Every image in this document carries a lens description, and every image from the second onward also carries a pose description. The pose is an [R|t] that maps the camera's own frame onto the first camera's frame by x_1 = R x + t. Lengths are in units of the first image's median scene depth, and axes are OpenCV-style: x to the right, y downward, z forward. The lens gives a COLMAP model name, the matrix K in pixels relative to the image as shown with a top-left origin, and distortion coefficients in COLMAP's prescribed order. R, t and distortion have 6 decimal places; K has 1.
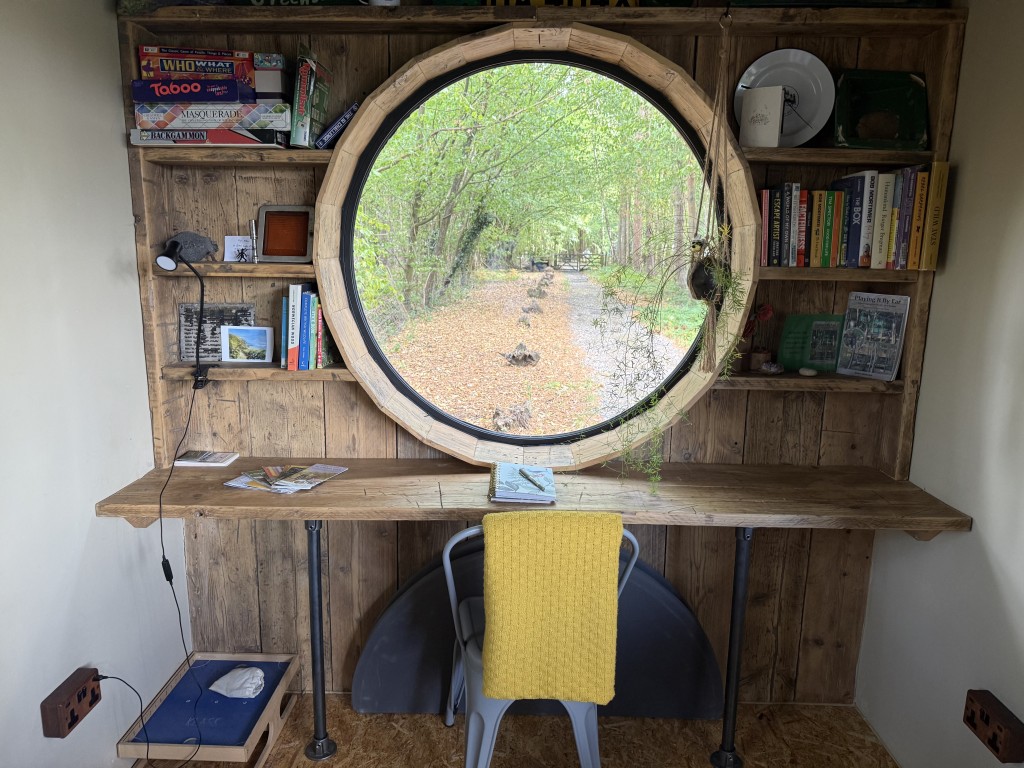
lens RADIAL K [[709.5, 0, 512.0], [0, 709.5, 384.0], [0, 0, 1]] dist [0.123465, -0.171843]
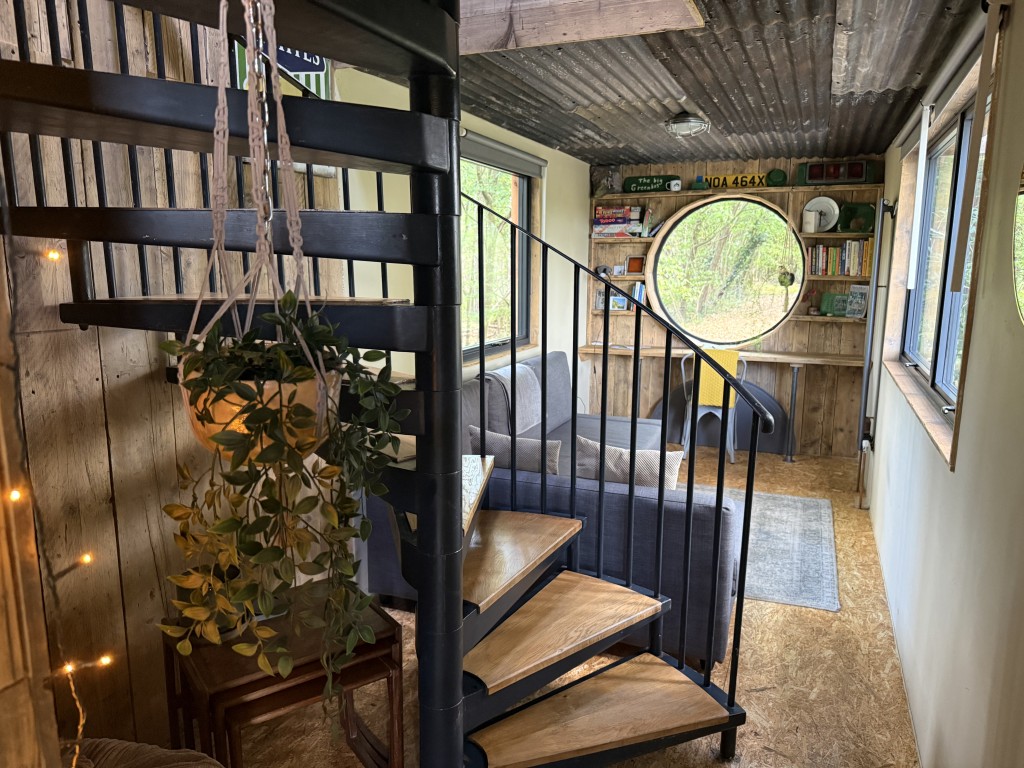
lens RADIAL K [[709.5, 0, 512.0], [0, 709.5, 384.0], [0, 0, 1]] dist [0.123465, -0.171843]
pose [[0.927227, 0.056322, -0.370241, 0.330656], [-0.064475, 0.997872, -0.009672, 0.343183], [0.368909, 0.032839, 0.928885, -1.912652]]
